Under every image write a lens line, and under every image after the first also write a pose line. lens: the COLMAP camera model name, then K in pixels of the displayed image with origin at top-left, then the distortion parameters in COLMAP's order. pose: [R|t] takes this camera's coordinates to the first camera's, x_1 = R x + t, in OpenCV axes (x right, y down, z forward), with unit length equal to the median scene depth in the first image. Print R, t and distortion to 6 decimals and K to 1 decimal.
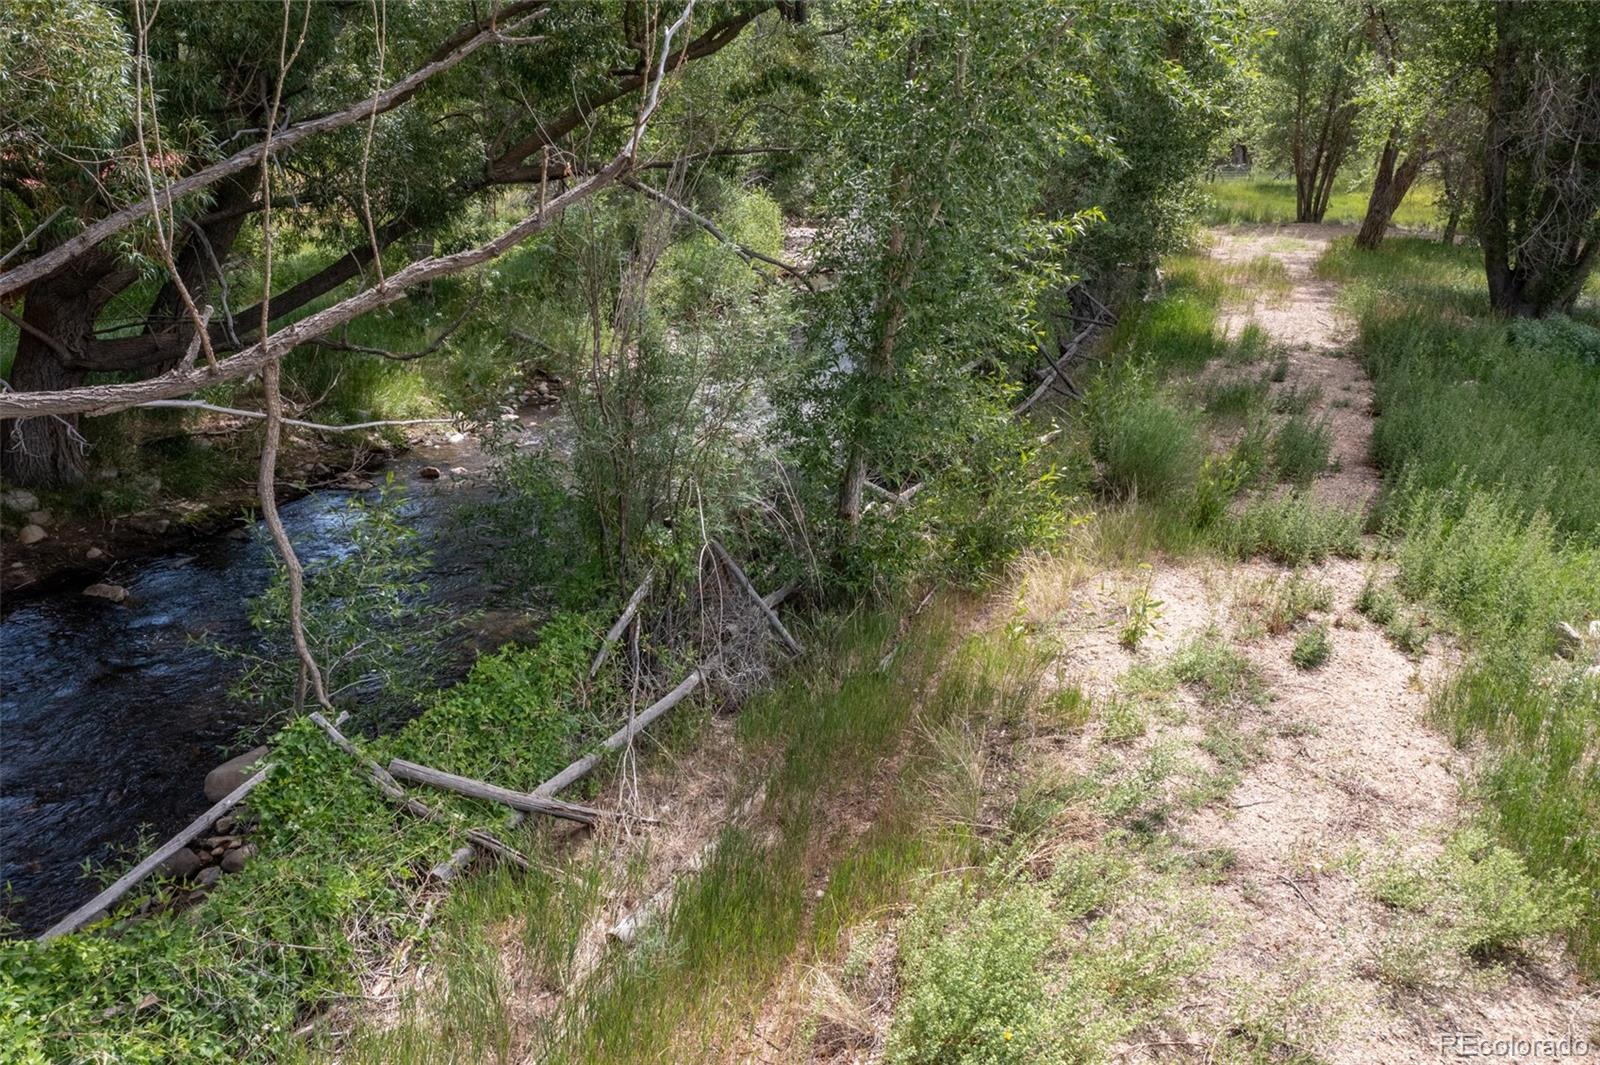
lens RADIAL K [[1266.5, 0, 807.2], [0, 1266.5, 534.8], [0, 0, 1]] dist [-0.011790, 0.009412]
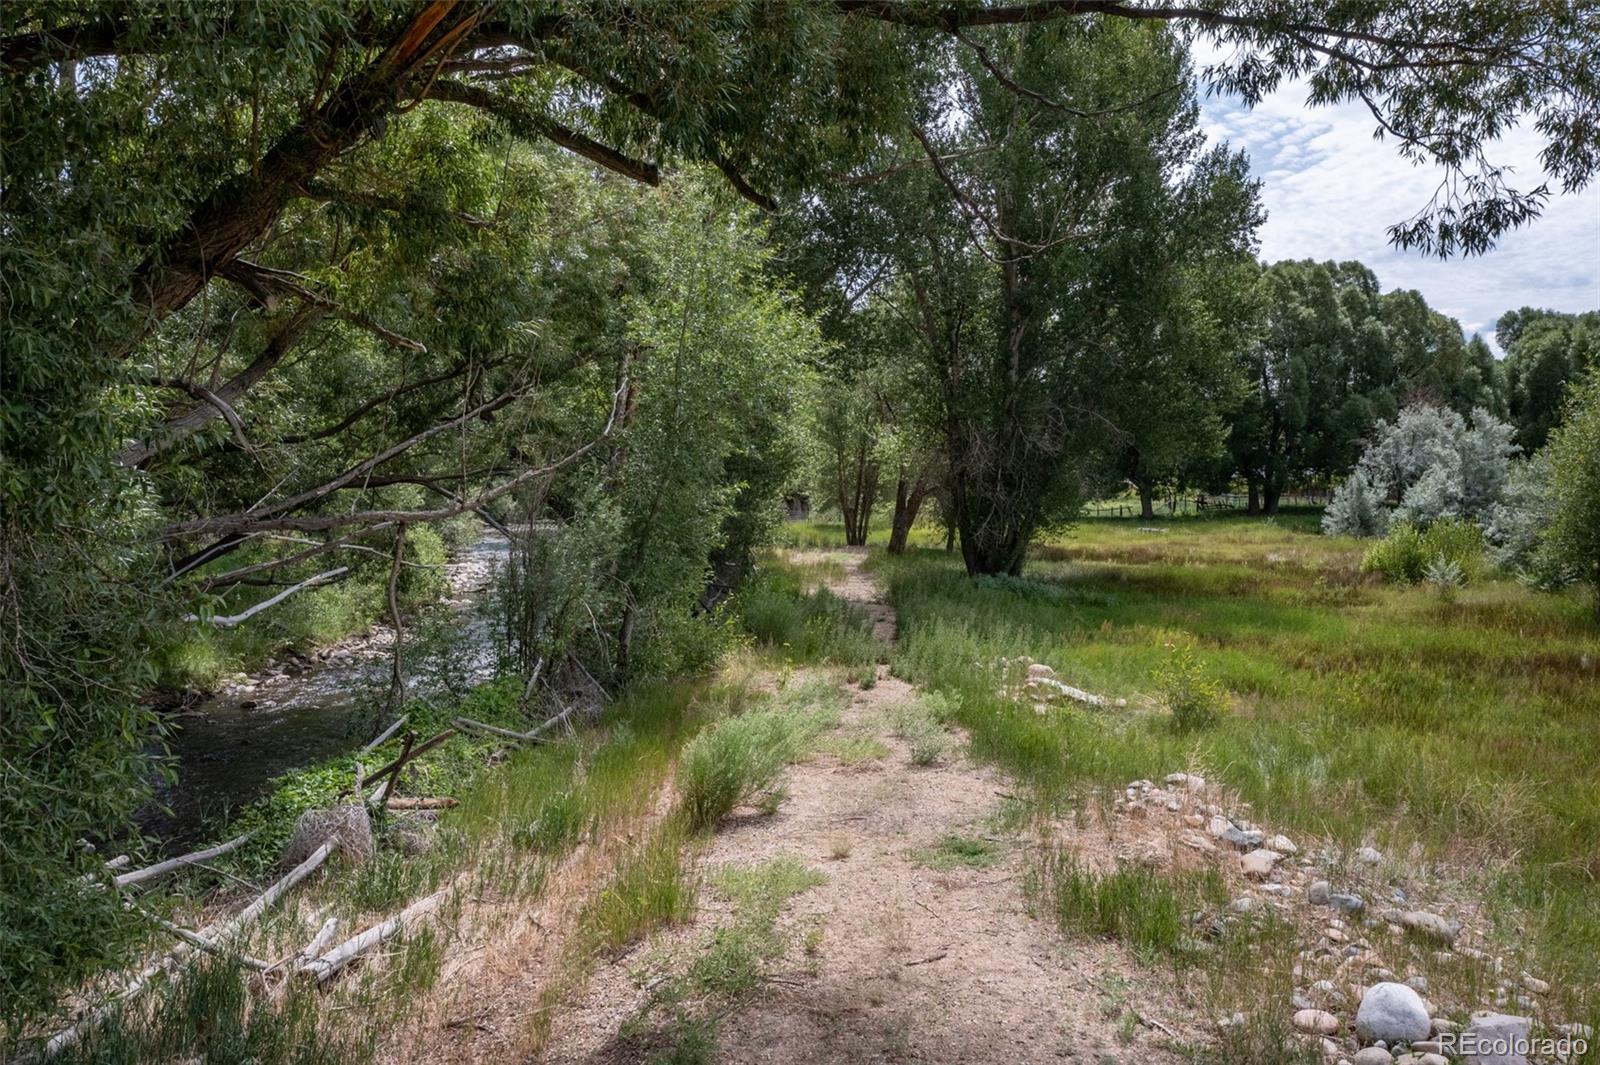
lens RADIAL K [[1266.5, 0, 807.2], [0, 1266.5, 534.8], [0, 0, 1]] dist [-0.011790, 0.009412]
pose [[0.947419, -0.012640, 0.319747, -0.091970], [0.100379, 0.960525, -0.259454, 0.101213], [-0.303845, 0.277907, 0.911288, -0.240523]]
